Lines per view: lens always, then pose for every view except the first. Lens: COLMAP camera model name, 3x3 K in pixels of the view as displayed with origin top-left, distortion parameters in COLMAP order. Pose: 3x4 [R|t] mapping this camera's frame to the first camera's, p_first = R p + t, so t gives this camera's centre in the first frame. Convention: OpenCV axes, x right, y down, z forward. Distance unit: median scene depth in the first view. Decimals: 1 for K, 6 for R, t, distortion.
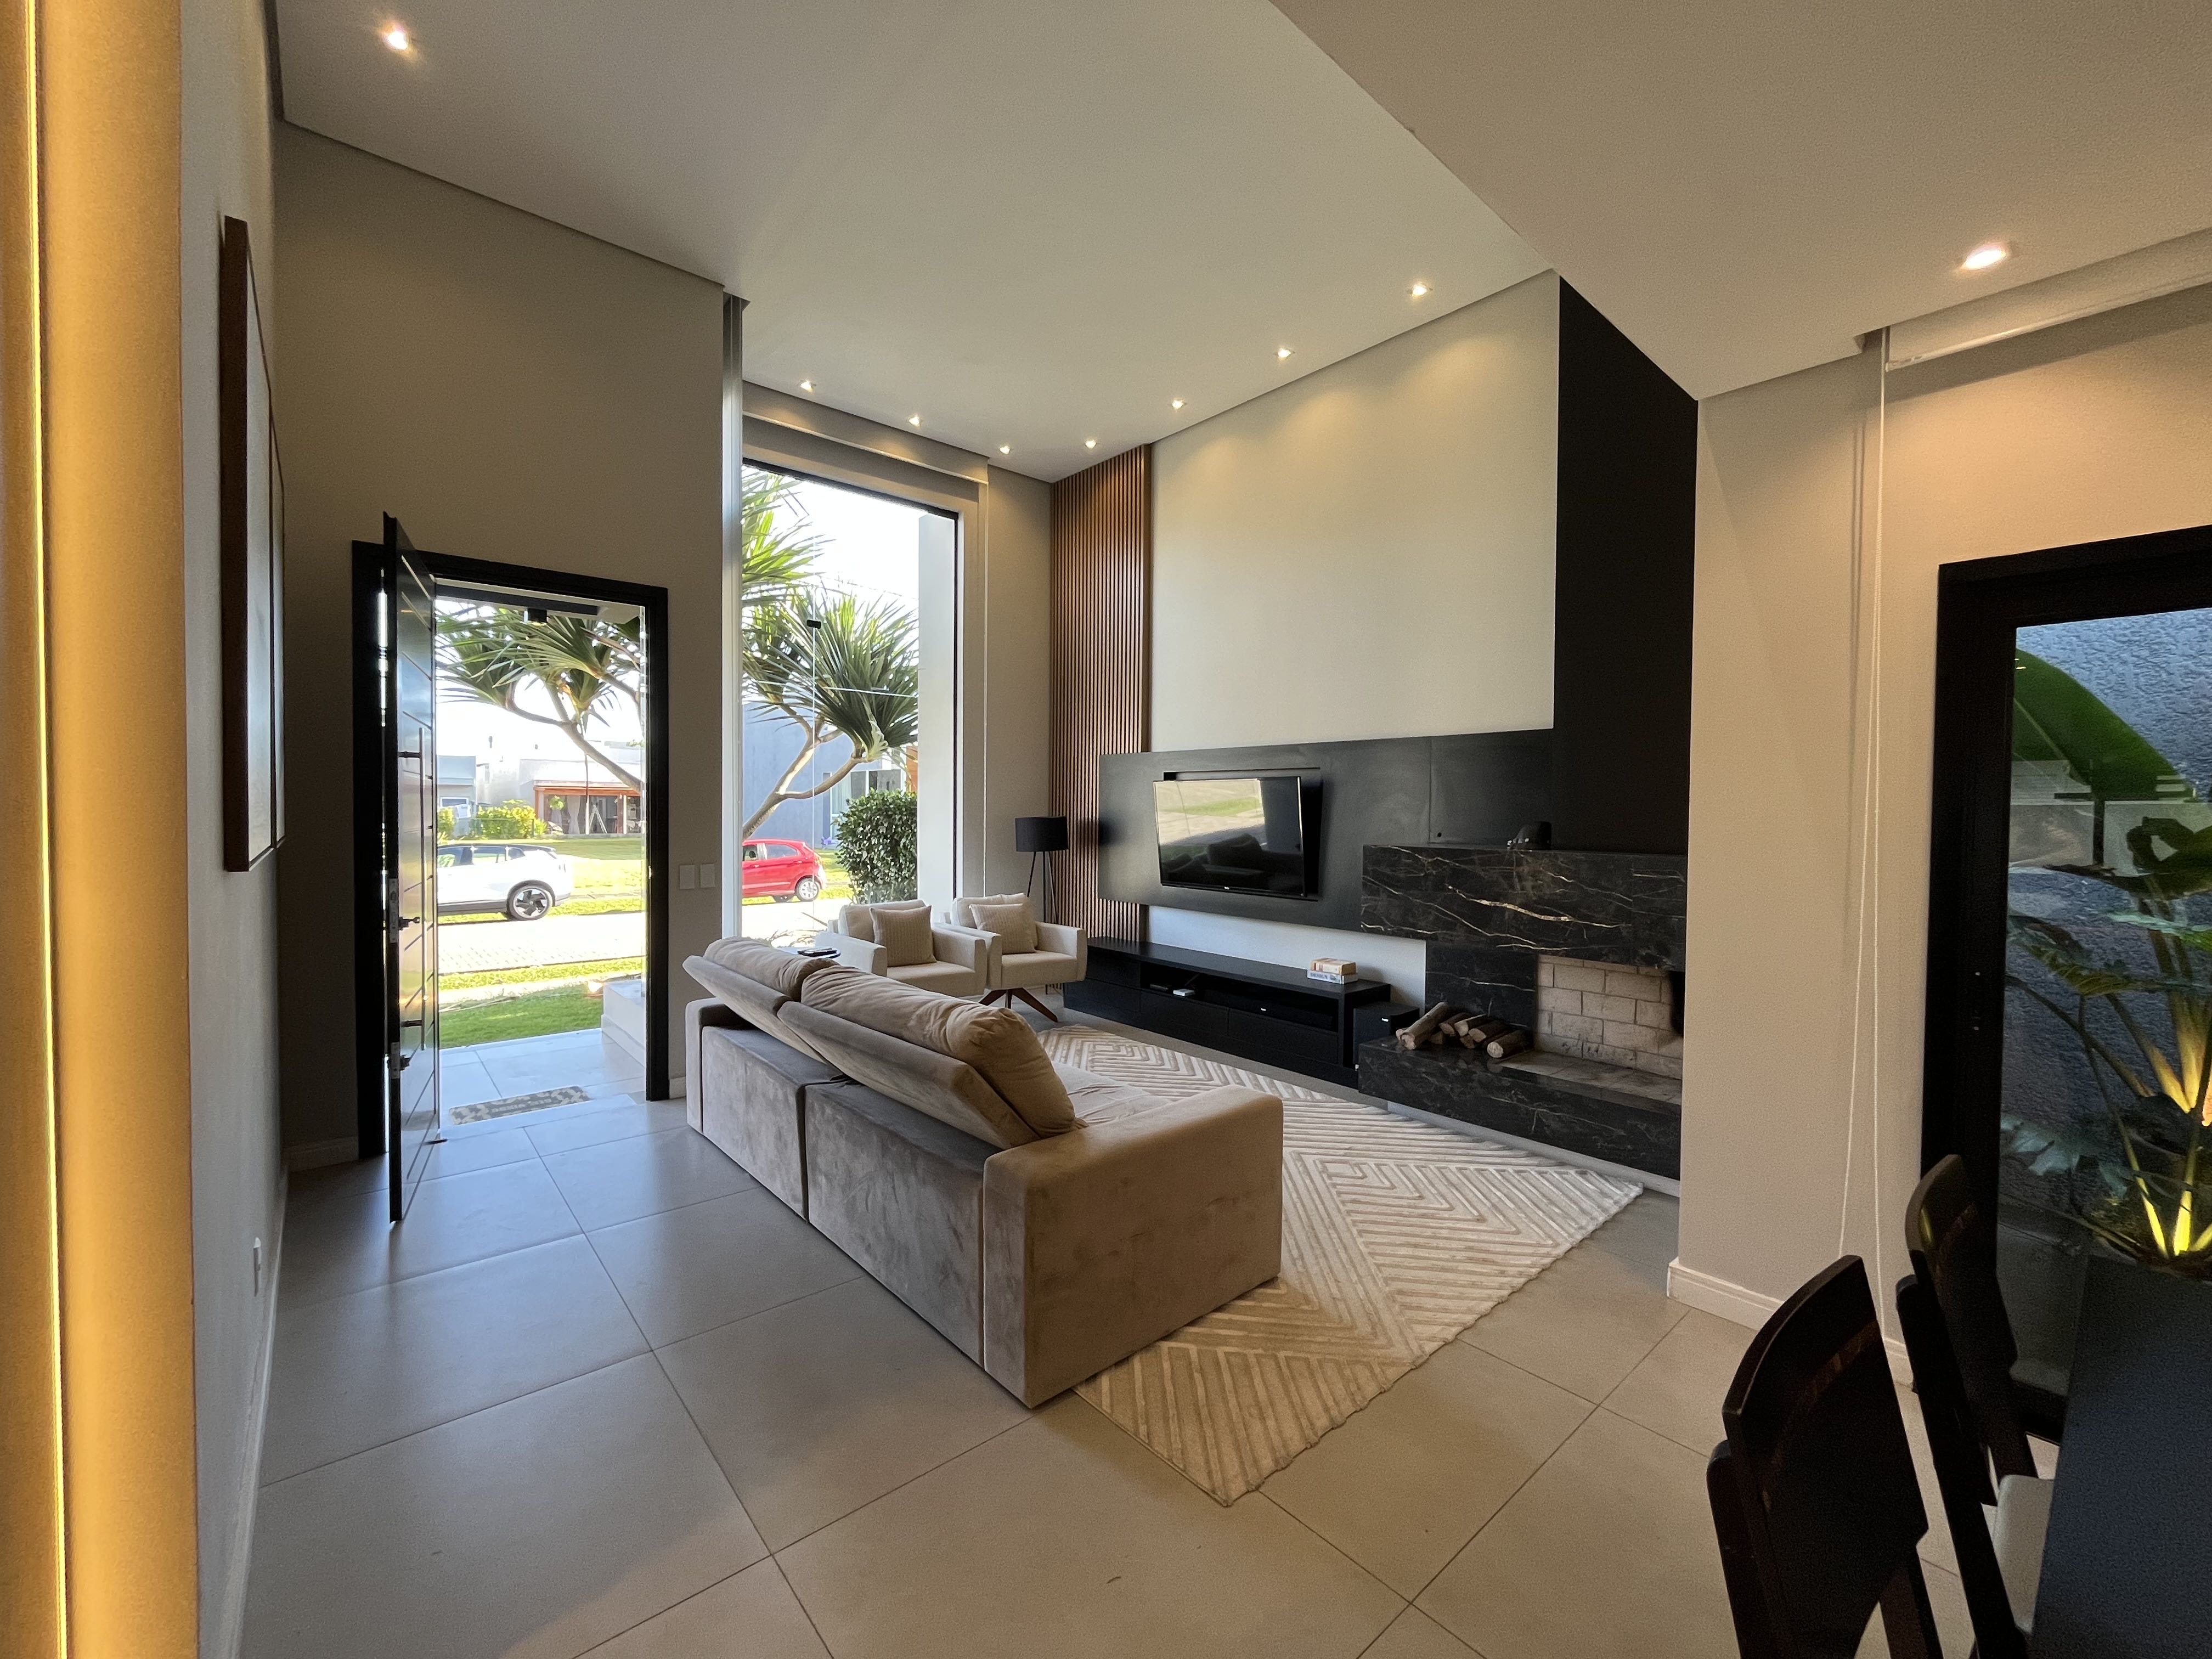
lens RADIAL K [[903.0, 0, 1100.1], [0, 903.0, 830.3], [0, 0, 1]] dist [-0.003498, -0.000095]
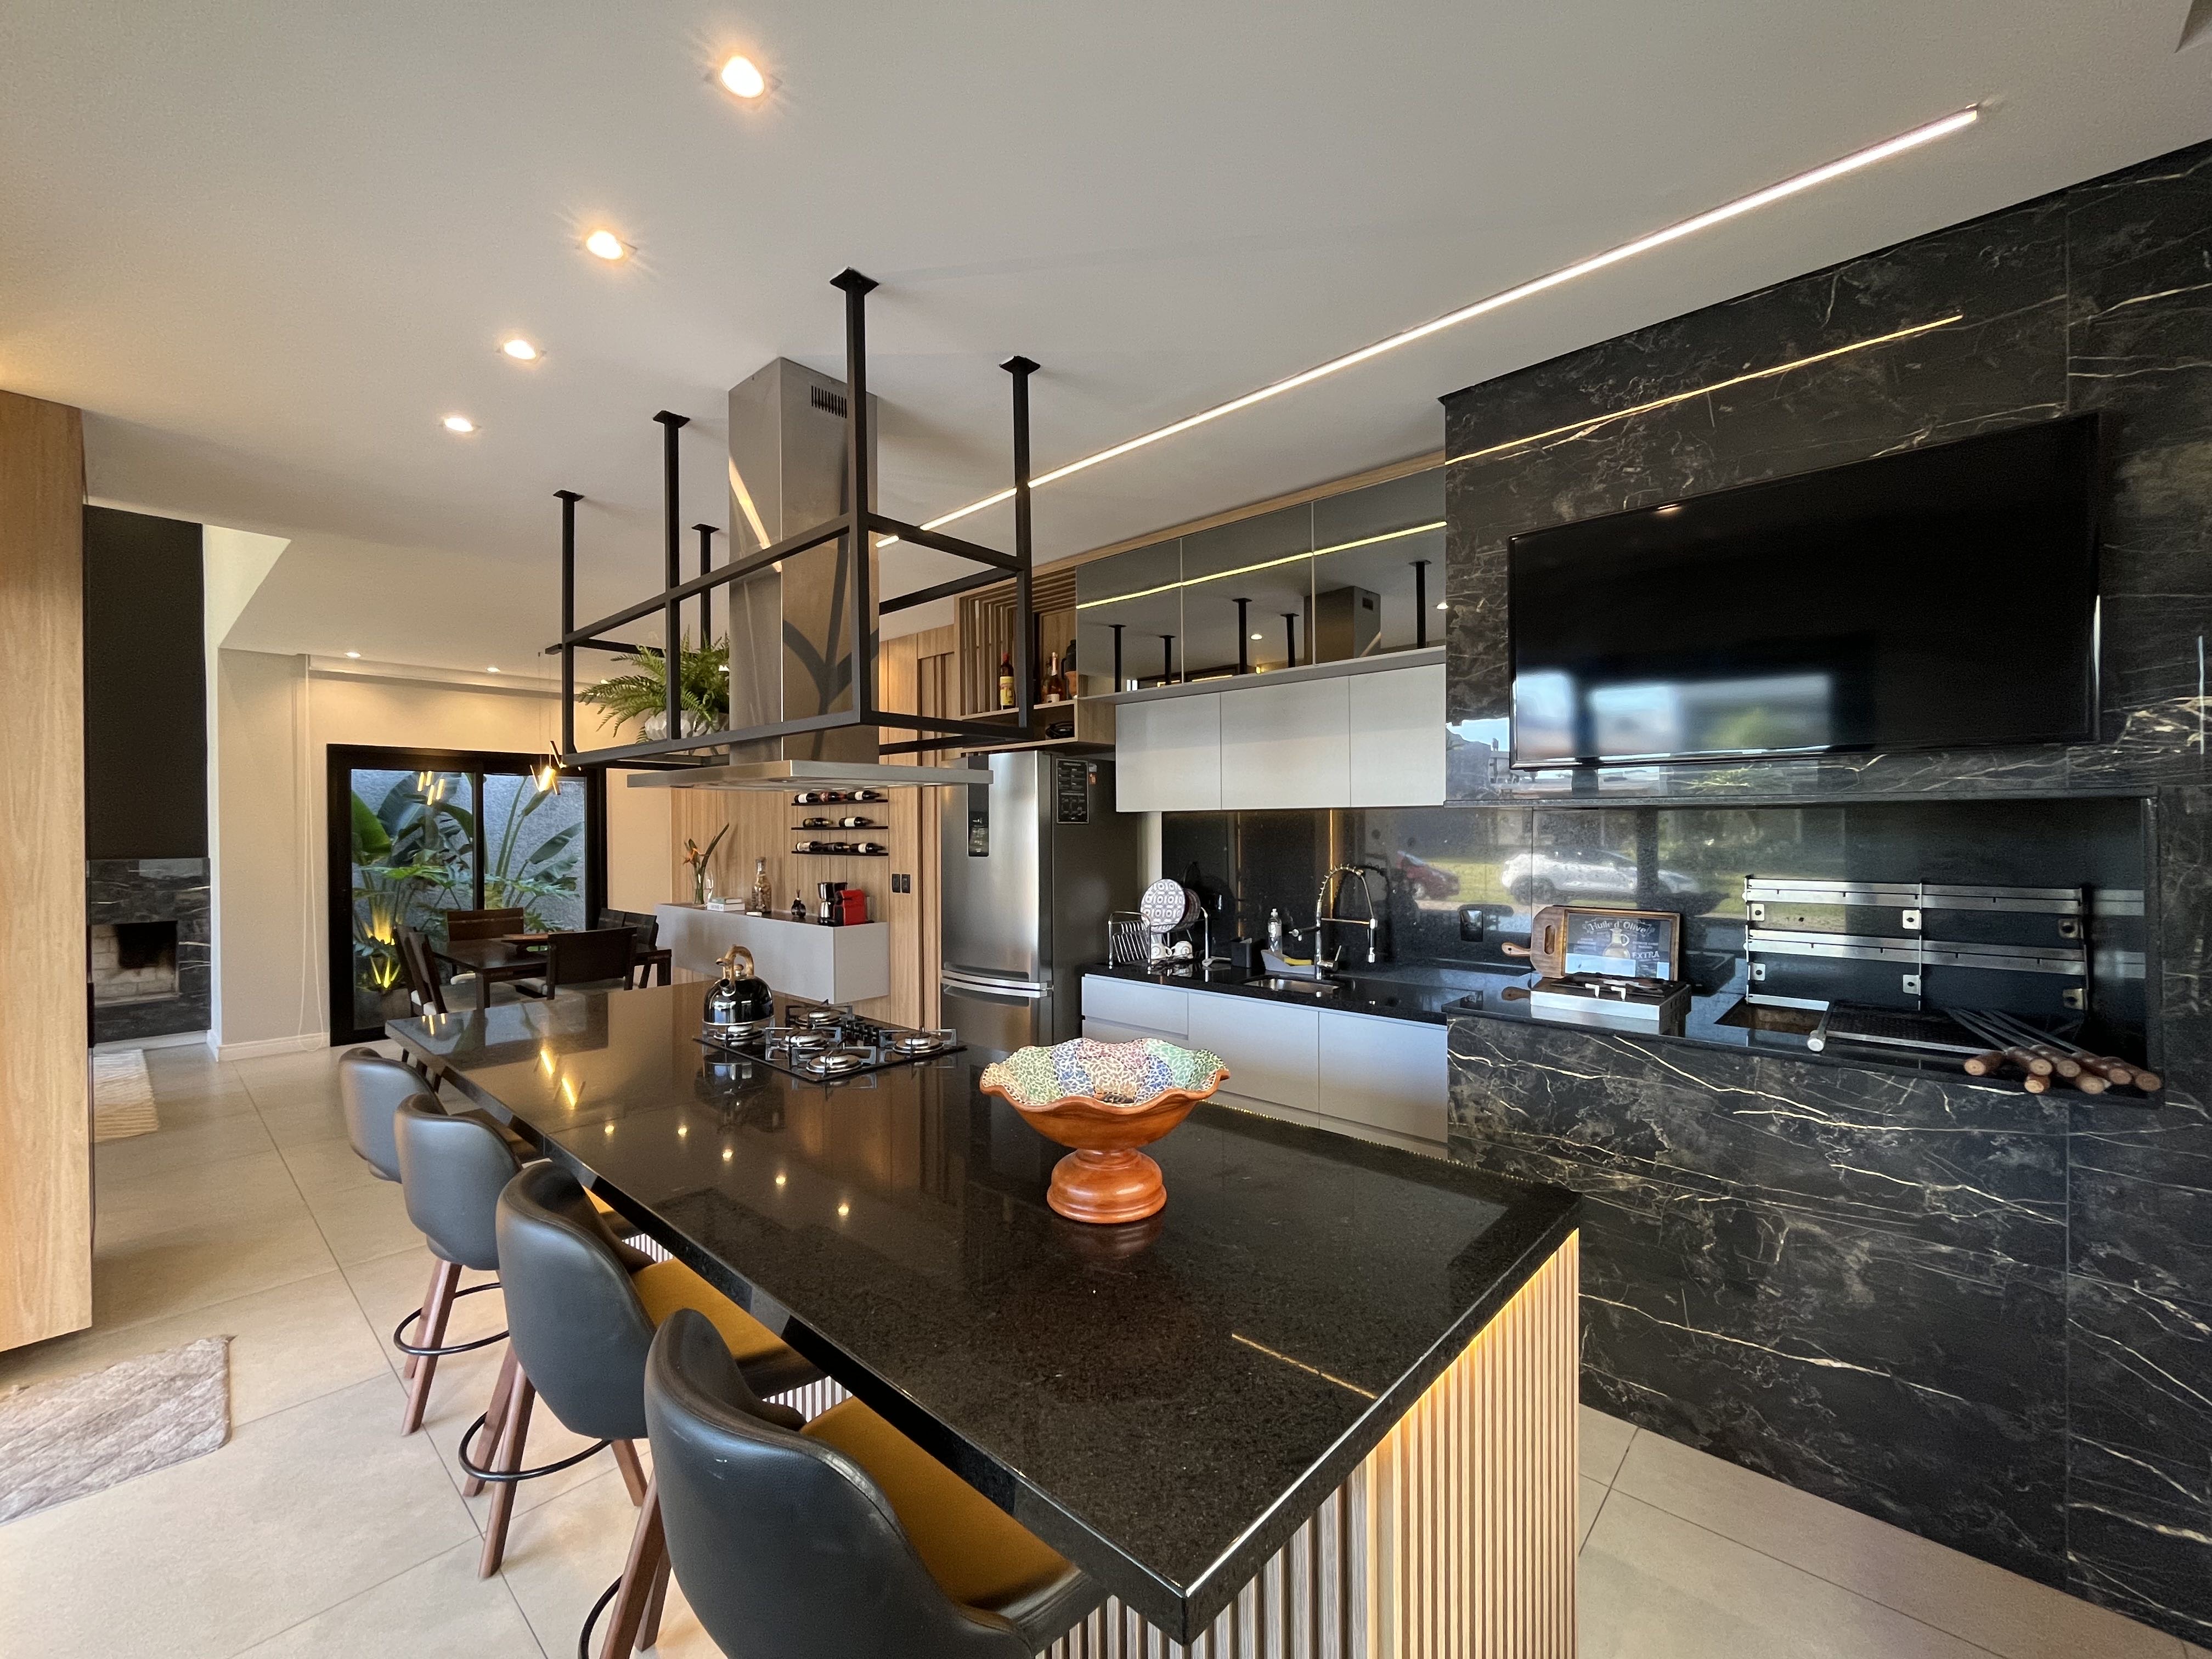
lens RADIAL K [[903.0, 0, 1101.0], [0, 903.0, 831.9], [0, 0, 1]] dist [-0.003498, -0.000095]
pose [[-0.127347, -0.013126, 0.991771, -0.951758], [0.026704, 0.999505, 0.016658, -0.003543], [-0.991499, 0.028605, -0.126933, -0.448272]]
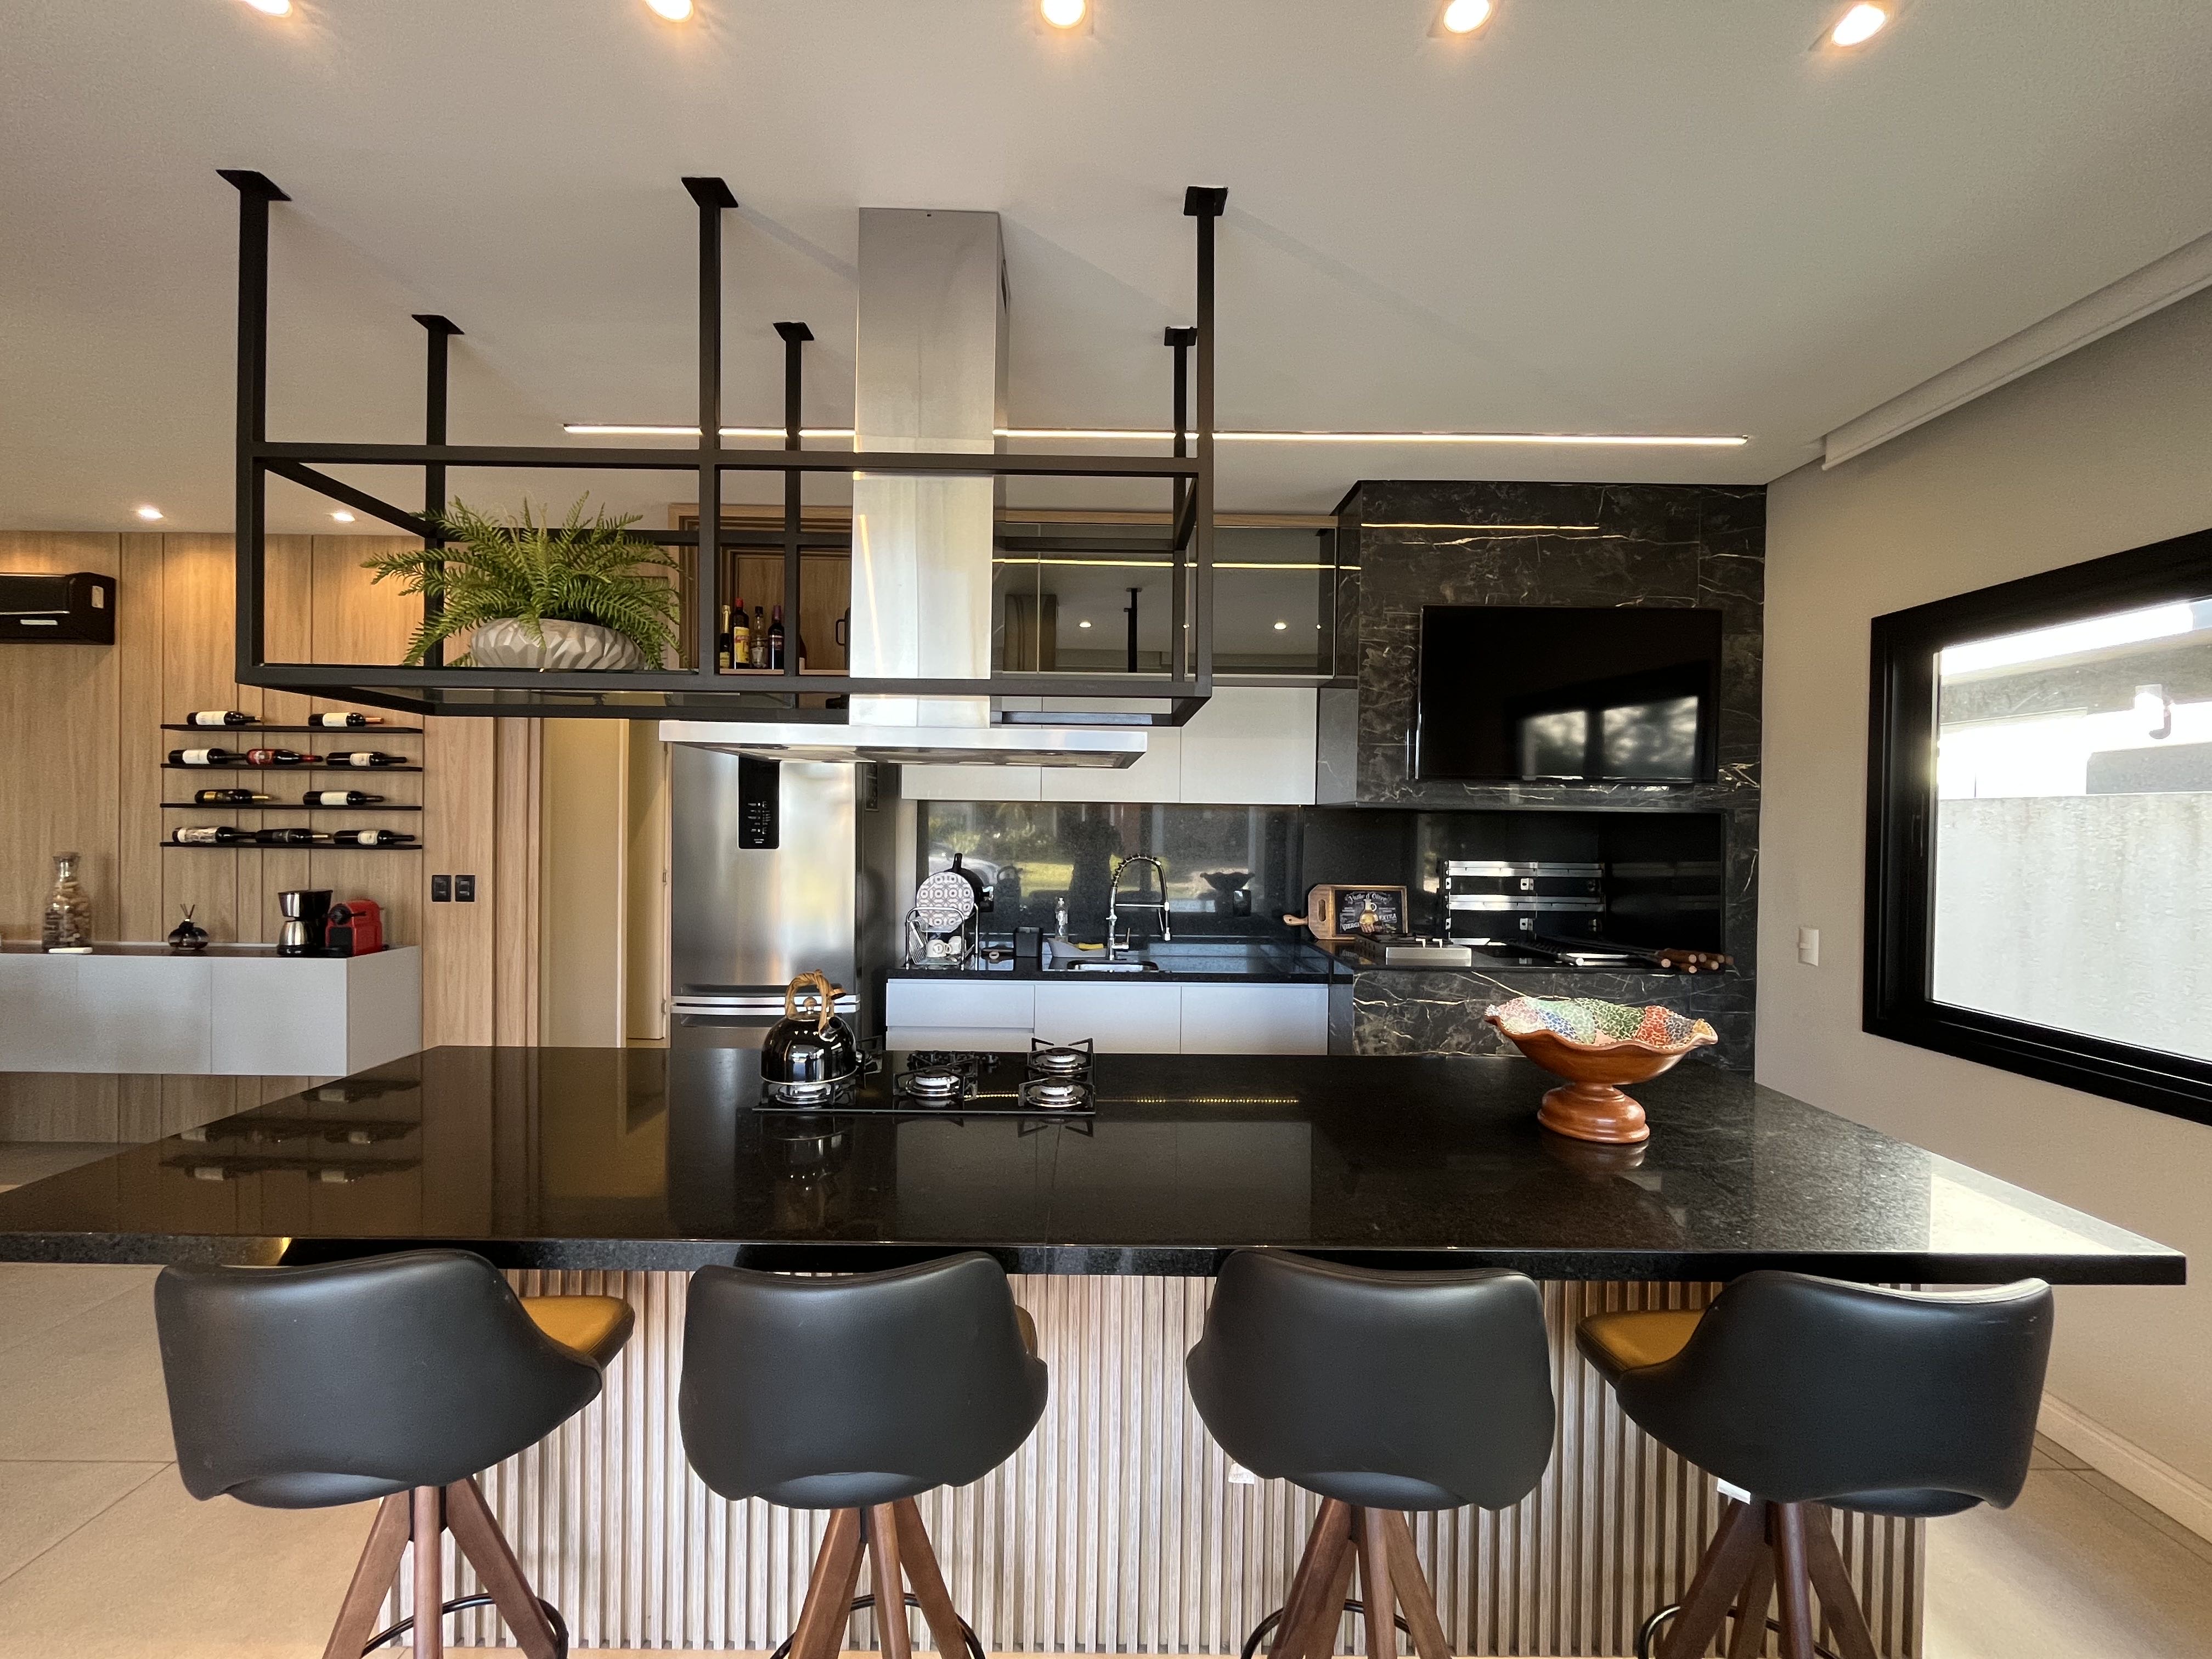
lens RADIAL K [[903.0, 0, 1101.1], [0, 903.0, 830.5], [0, 0, 1]] dist [-0.003498, -0.000095]
pose [[-0.768965, -0.025357, 0.638788, -0.743300], [-0.006045, 0.999457, 0.032397, -0.006749], [-0.639263, 0.021051, -0.768700, -0.098108]]
